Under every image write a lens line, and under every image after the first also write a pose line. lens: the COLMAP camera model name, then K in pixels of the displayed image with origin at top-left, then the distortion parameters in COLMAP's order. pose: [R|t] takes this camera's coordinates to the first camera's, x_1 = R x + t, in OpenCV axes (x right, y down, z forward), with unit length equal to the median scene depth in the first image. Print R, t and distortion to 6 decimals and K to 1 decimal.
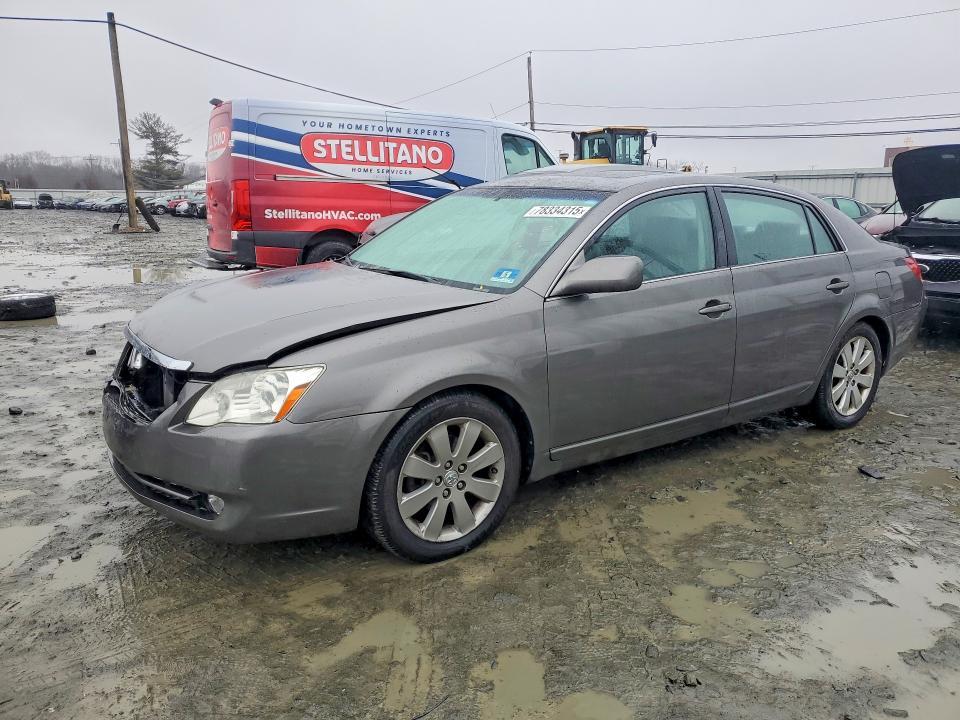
lens RADIAL K [[700.4, 0, 482.7], [0, 700.4, 359.5], [0, 0, 1]] dist [-0.004944, 0.007400]
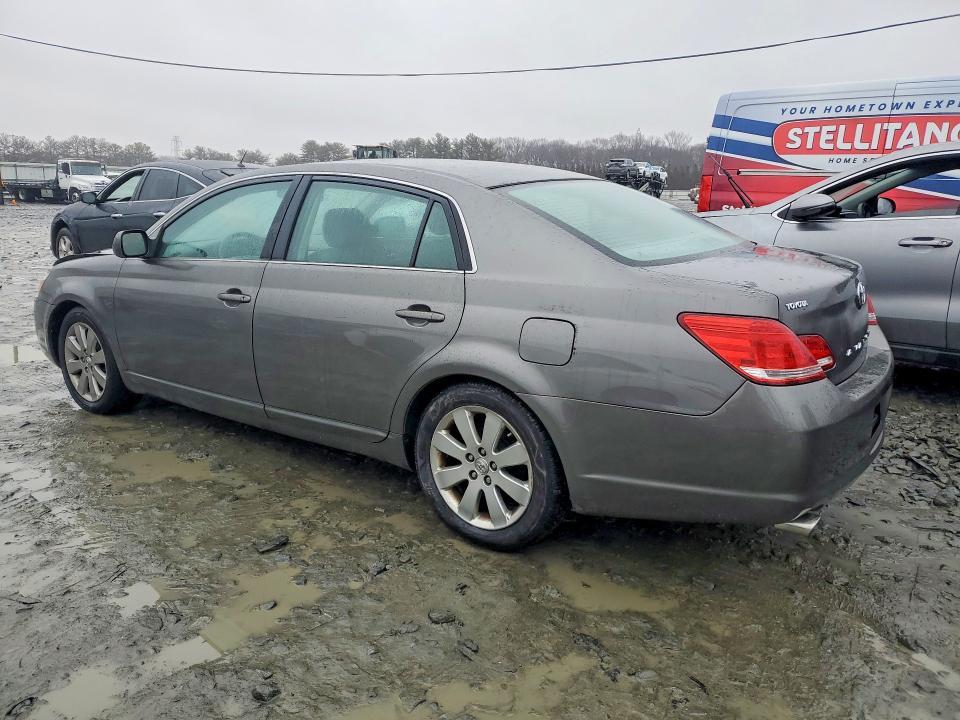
lens RADIAL K [[700.4, 0, 484.1], [0, 700.4, 359.9], [0, 0, 1]] dist [-0.004944, 0.007400]
pose [[0.387378, 0.211719, -0.897281, 0.463166], [-0.208685, 0.968148, 0.138346, -0.068200], [0.897992, 0.133657, 0.419222, 0.305045]]
